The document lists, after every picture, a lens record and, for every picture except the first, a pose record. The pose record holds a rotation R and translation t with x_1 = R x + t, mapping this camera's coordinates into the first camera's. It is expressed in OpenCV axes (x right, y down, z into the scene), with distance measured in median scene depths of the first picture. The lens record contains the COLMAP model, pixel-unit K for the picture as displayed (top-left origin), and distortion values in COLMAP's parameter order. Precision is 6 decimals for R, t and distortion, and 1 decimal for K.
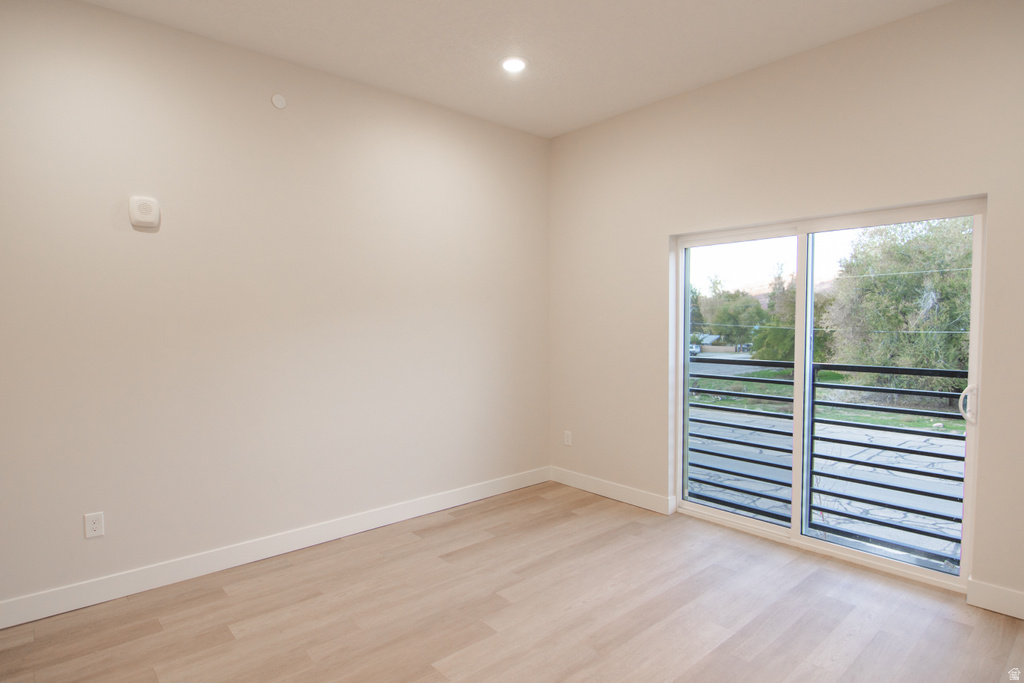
lens RADIAL K [[539.8, 0, 510.3], [0, 539.8, 349.4], [0, 0, 1]] dist [-0.004475, -0.004550]
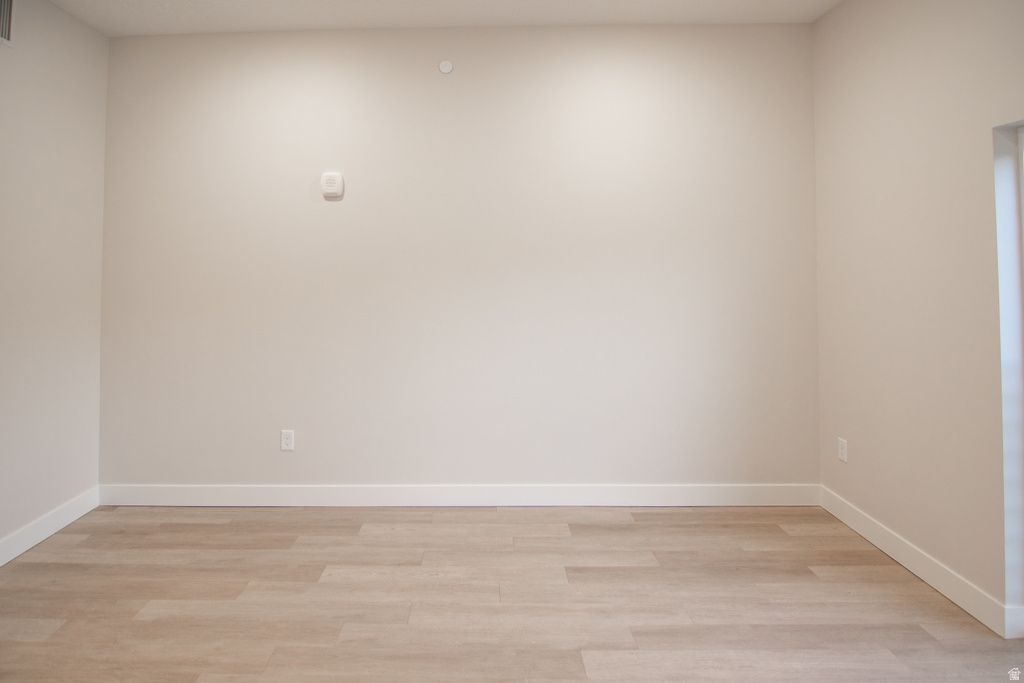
lens RADIAL K [[539.8, 0, 468.4], [0, 539.8, 264.7], [0, 0, 1]] dist [-0.004475, -0.004550]
pose [[0.745712, -0.004438, -0.666254, 0.298027], [-0.029314, 0.998791, -0.039463, -0.029956], [0.665624, 0.048958, 0.744680, 0.288879]]
